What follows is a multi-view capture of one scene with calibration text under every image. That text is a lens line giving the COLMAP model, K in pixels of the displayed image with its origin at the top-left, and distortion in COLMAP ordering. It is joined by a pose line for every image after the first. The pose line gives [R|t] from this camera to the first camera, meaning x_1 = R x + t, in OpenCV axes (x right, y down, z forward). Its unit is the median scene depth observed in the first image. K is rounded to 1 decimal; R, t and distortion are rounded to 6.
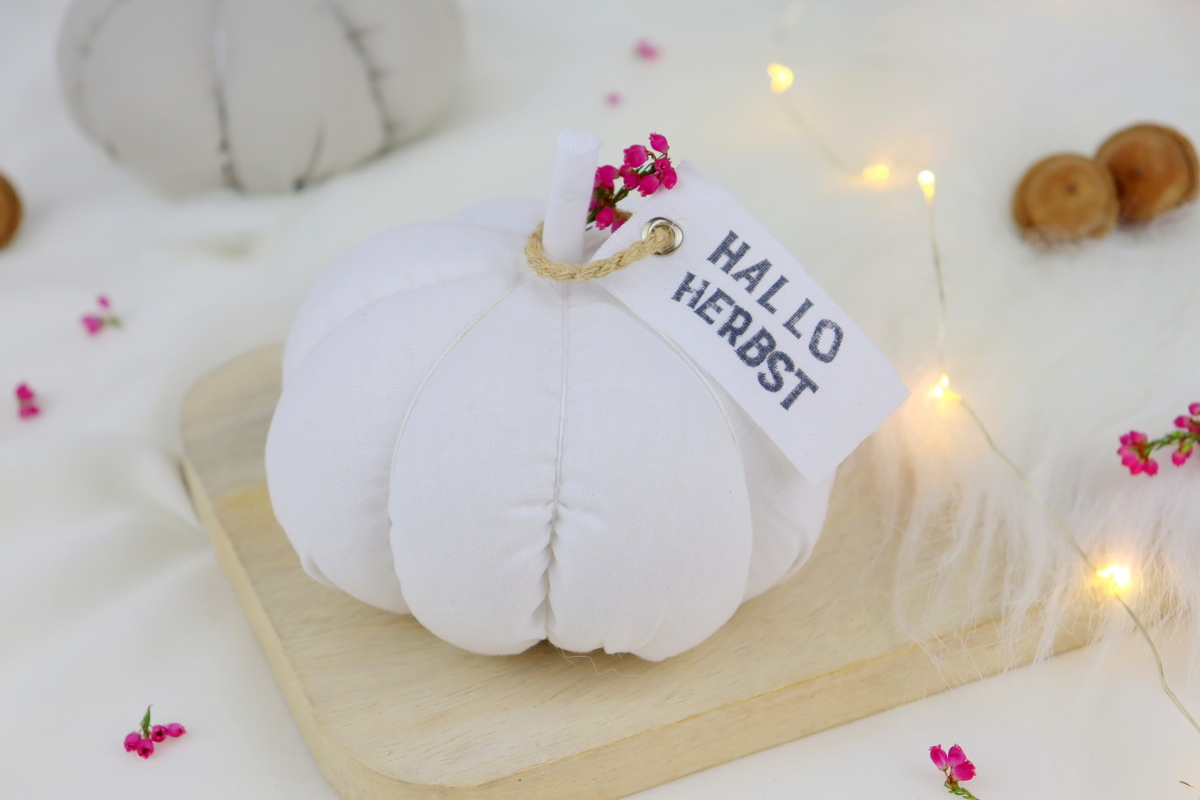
lens RADIAL K [[2389.9, 0, 600.0], [0, 2389.9, 400.0], [0, 0, 1]] dist [0.181598, 0.030021]
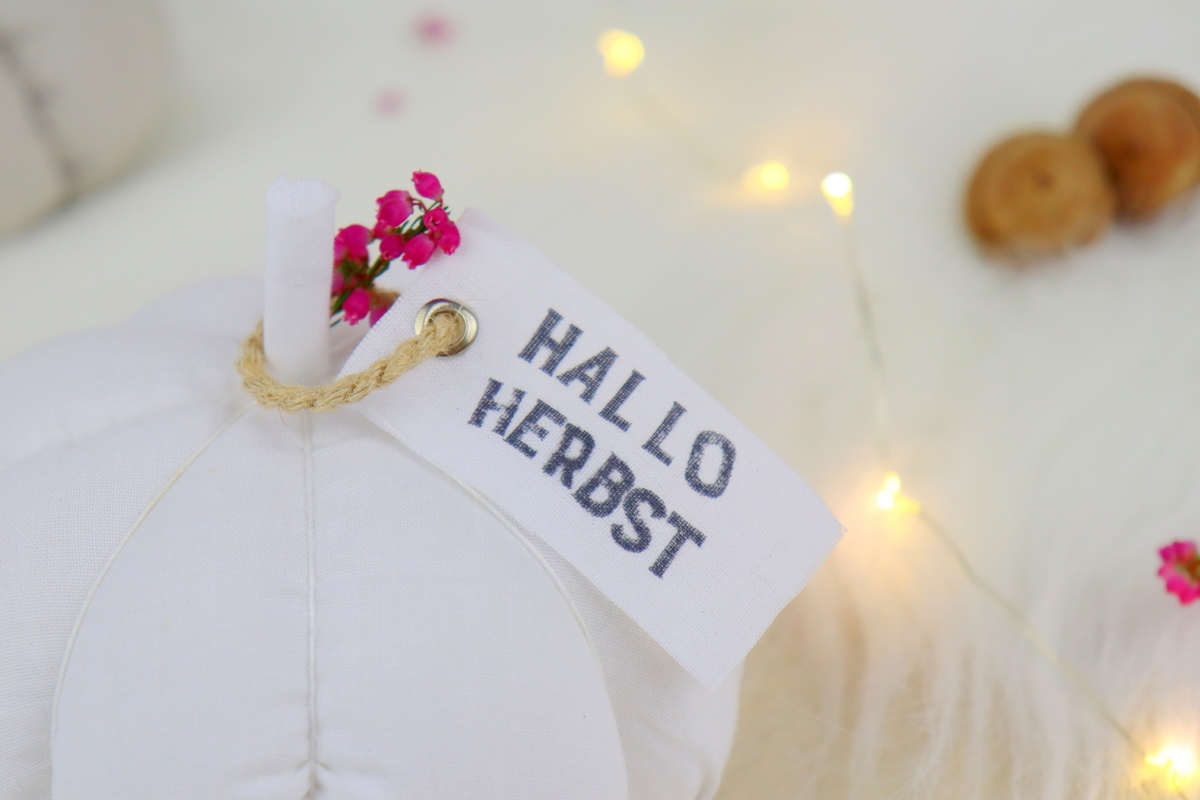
lens RADIAL K [[2927.2, 0, 600.0], [0, 2927.2, 400.0], [0, 0, 1]] dist [0.241597, 0.704782]
pose [[0.994595, -0.092805, 0.046566, 0.028233], [0.093271, 0.995609, -0.007922, -0.037894], [-0.045626, 0.012223, 0.998884, 0.197687]]
